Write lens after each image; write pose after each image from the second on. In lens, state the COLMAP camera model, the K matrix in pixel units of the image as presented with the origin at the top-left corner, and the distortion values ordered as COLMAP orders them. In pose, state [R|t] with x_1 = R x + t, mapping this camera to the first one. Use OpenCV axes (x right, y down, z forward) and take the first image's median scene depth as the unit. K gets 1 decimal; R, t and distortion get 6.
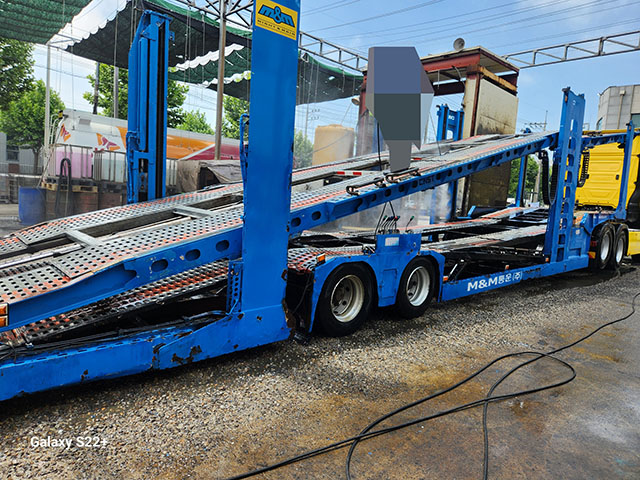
lens RADIAL K [[432.4, 0, 323.5], [0, 432.4, 236.4], [0, 0, 1]] dist [0.079228, -0.063815]
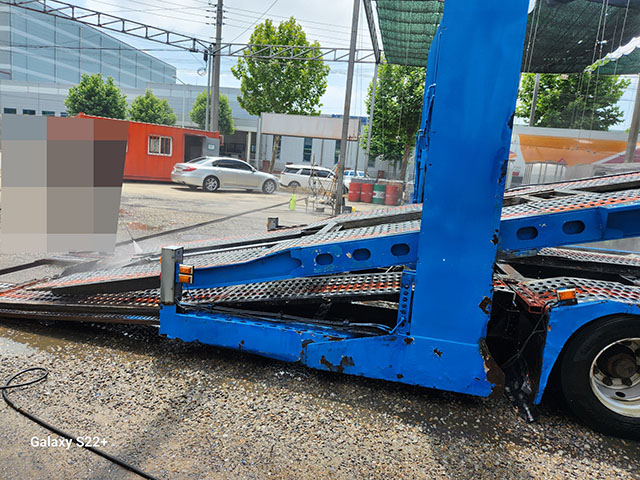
lens RADIAL K [[432.4, 0, 323.5], [0, 432.4, 236.4], [0, 0, 1]] dist [0.079228, -0.063815]
pose [[0.586853, 0.100740, -0.803402, 0.350745], [-0.124683, 0.991639, 0.033268, -0.013265], [0.800036, 0.080647, 0.594507, 0.401148]]
